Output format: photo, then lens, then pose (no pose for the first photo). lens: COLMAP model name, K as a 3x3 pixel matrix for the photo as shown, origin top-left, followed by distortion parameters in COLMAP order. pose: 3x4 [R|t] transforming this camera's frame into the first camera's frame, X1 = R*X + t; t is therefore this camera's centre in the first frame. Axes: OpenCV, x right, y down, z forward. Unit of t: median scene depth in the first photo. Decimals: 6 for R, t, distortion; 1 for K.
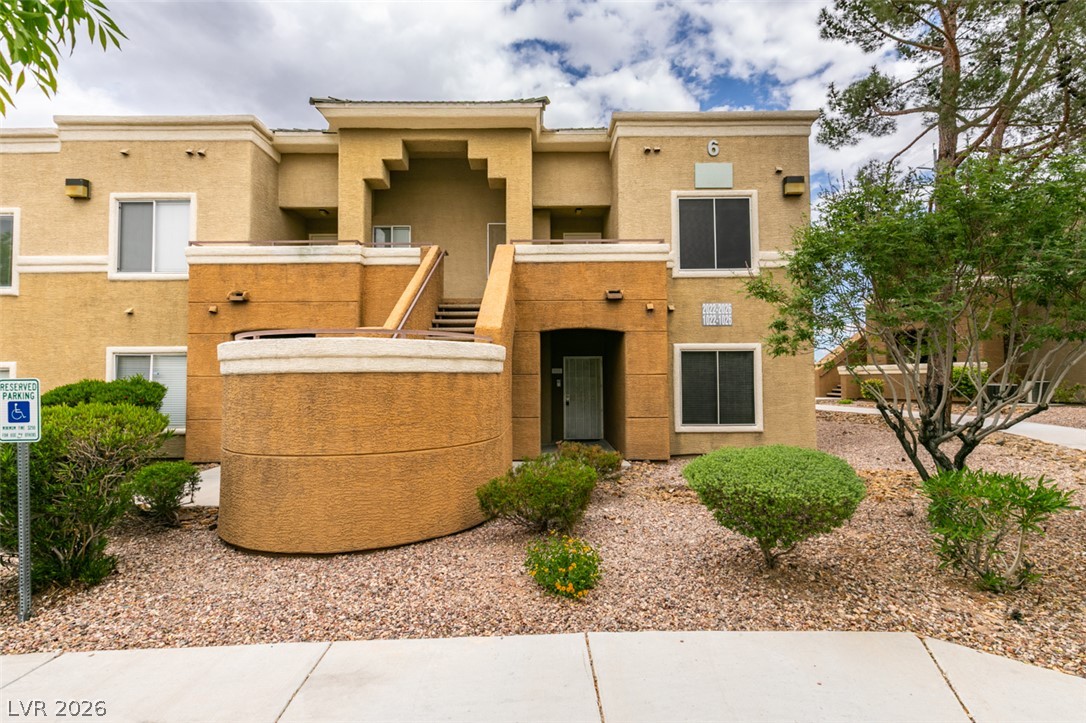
lens RADIAL K [[484.7, 0, 541.2], [0, 484.7, 364.0], [0, 0, 1]] dist [0.002712, -0.000344]
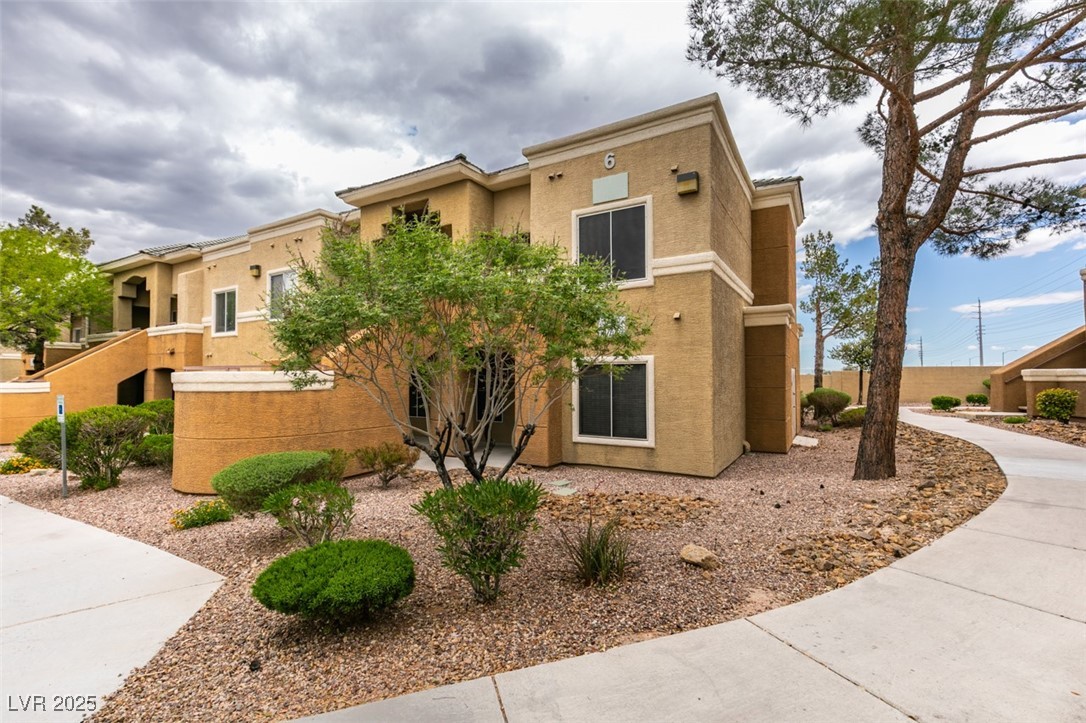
lens RADIAL K [[484.7, 0, 541.2], [0, 484.7, 364.0], [0, 0, 1]] dist [0.002712, -0.000344]
pose [[0.858885, -0.010124, -0.512069, 0.744229], [0.015454, 0.999862, 0.006153, -0.034948], [0.511936, -0.013198, 0.858922, 0.063356]]
